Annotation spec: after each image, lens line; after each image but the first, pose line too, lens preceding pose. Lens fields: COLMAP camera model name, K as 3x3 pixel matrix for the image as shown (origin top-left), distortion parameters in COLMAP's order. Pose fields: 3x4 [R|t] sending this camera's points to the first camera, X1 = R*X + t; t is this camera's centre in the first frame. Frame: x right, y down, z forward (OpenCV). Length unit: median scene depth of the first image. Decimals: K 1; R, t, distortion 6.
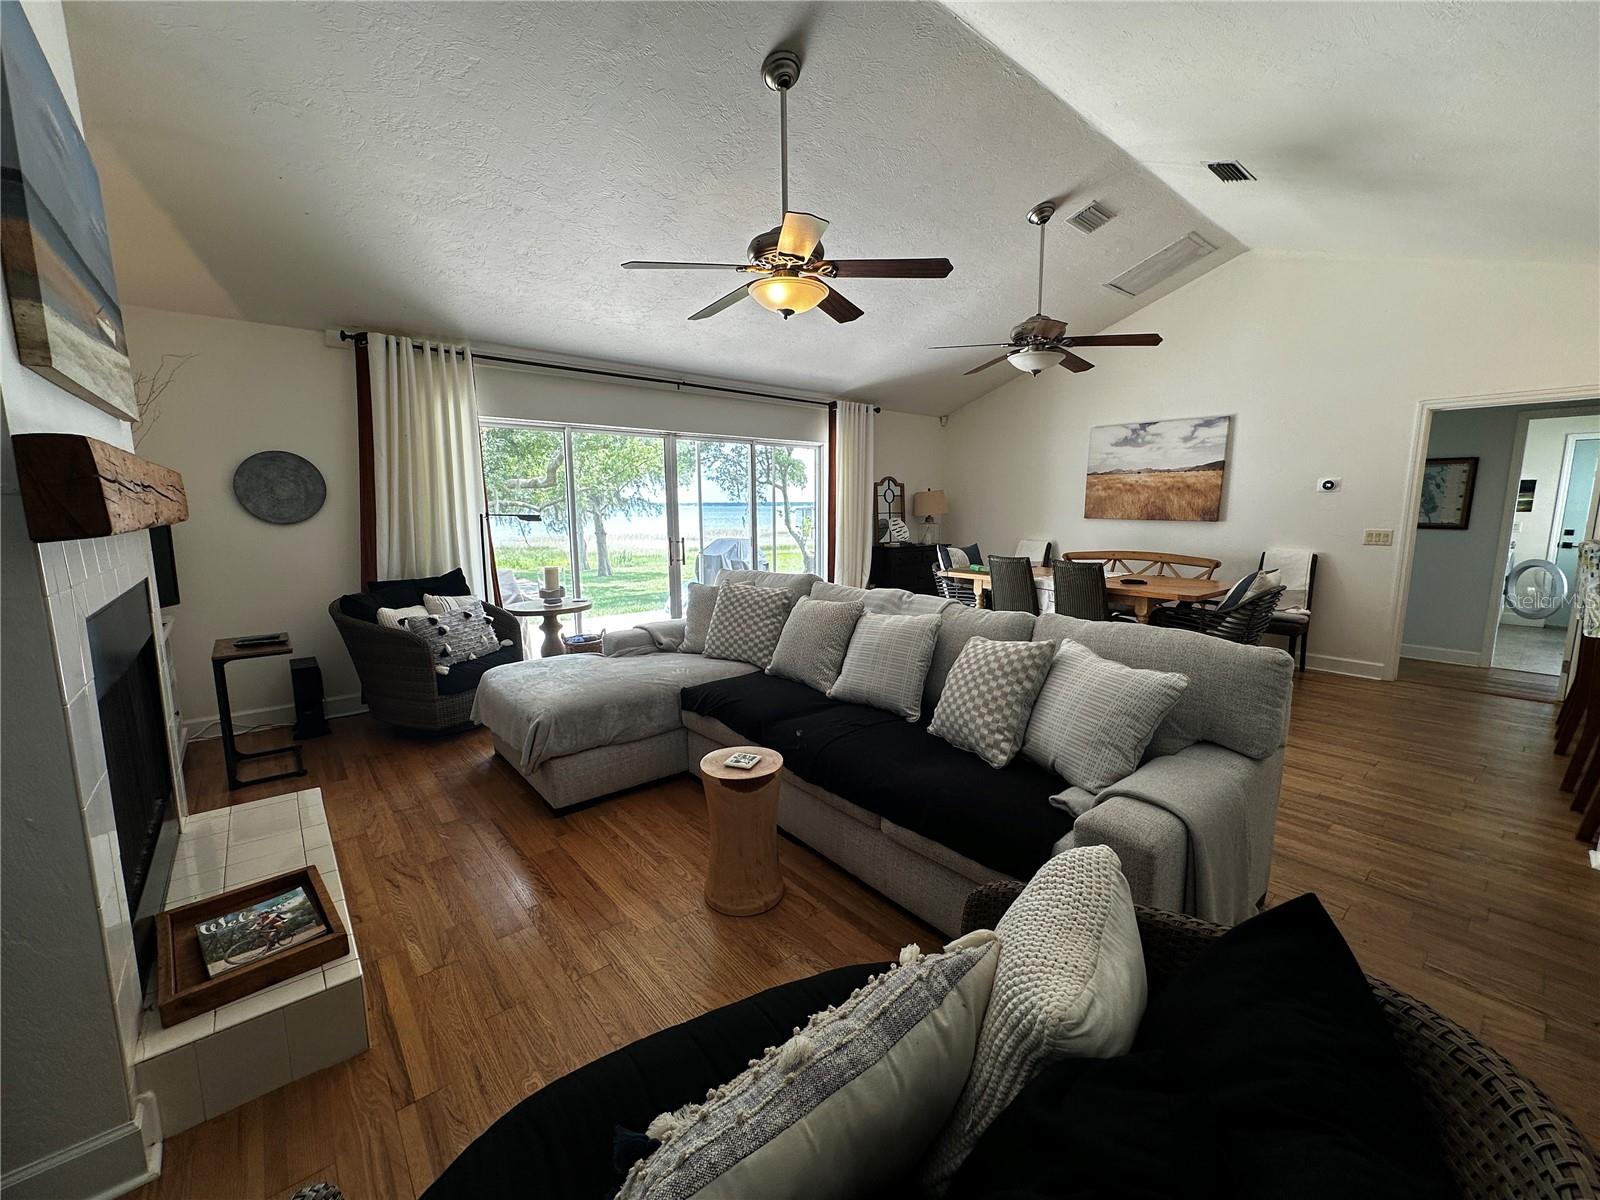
lens RADIAL K [[643.0, 0, 798.2], [0, 643.0, 600.7], [0, 0, 1]] dist [0.001094, 0.000080]
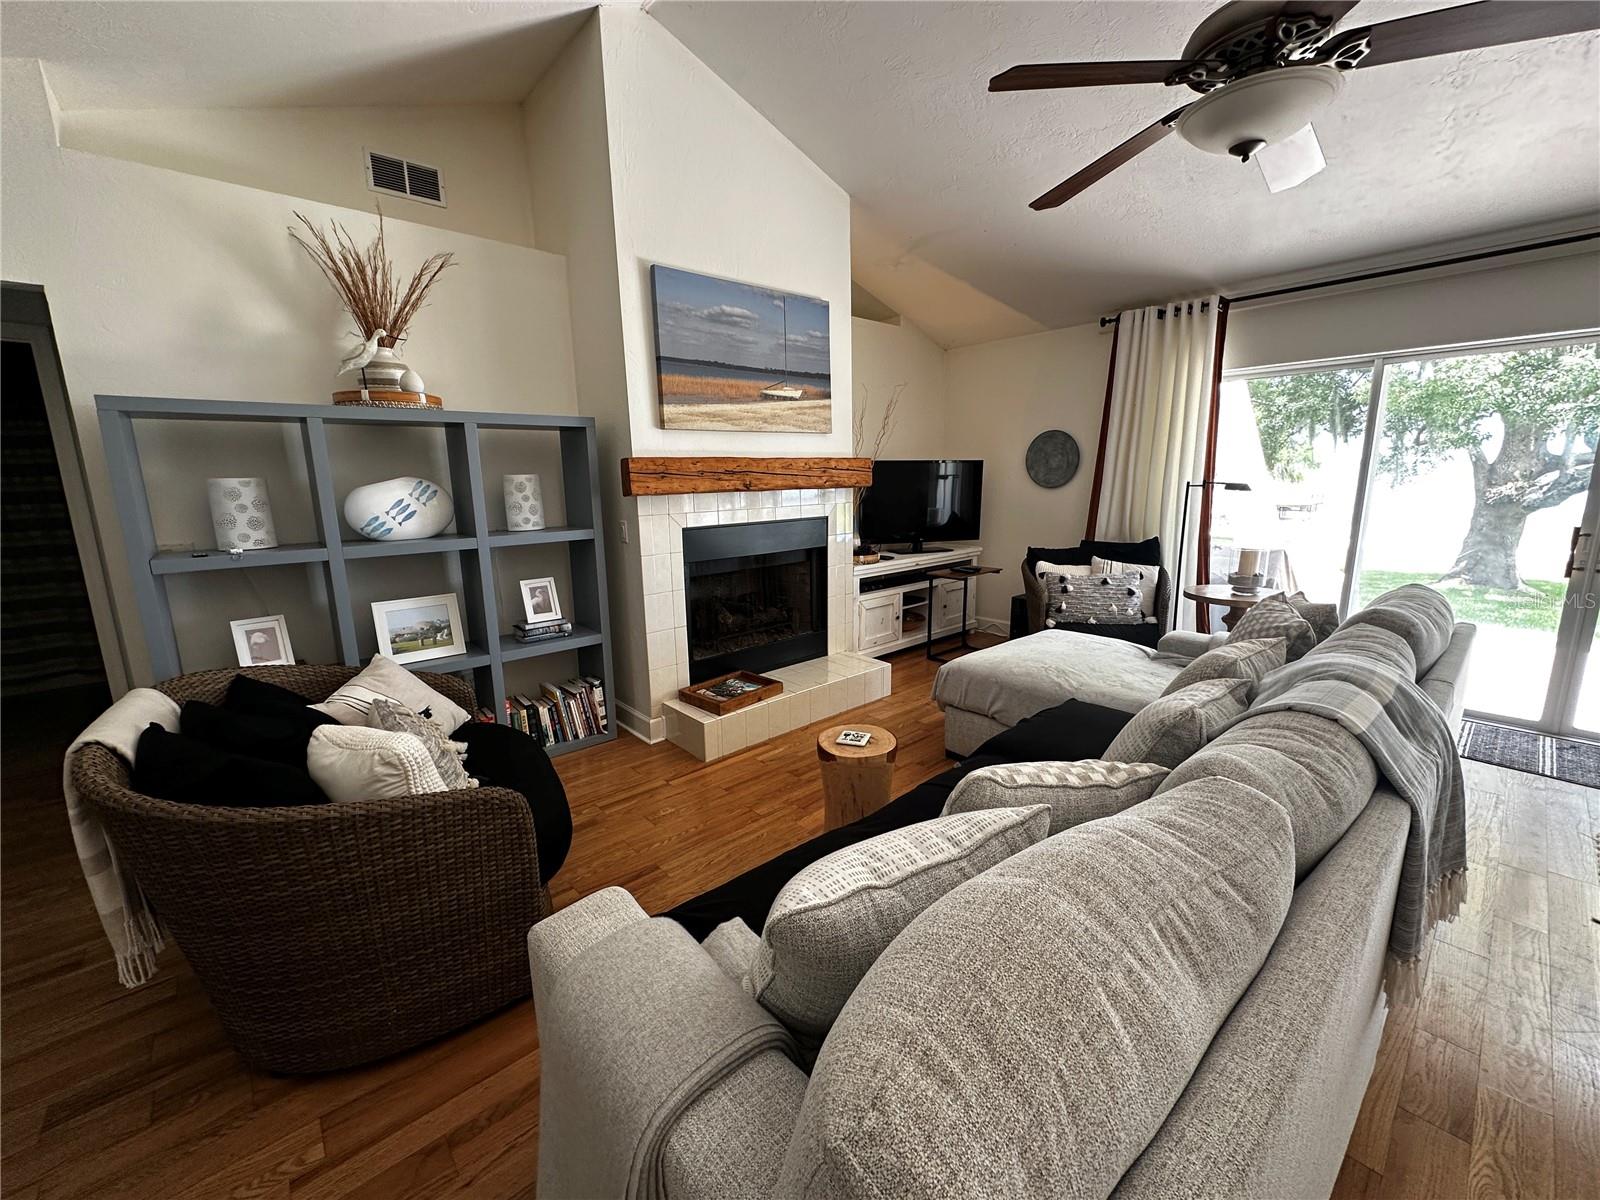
lens RADIAL K [[643.0, 0, 798.9], [0, 643.0, 596.5], [0, 0, 1]] dist [0.001094, 0.000080]
pose [[0.021716, 0.190359, -0.981474, 0.516377], [-0.136231, 0.973113, 0.185723, -0.084617], [0.990439, 0.129675, 0.047065, 0.512928]]
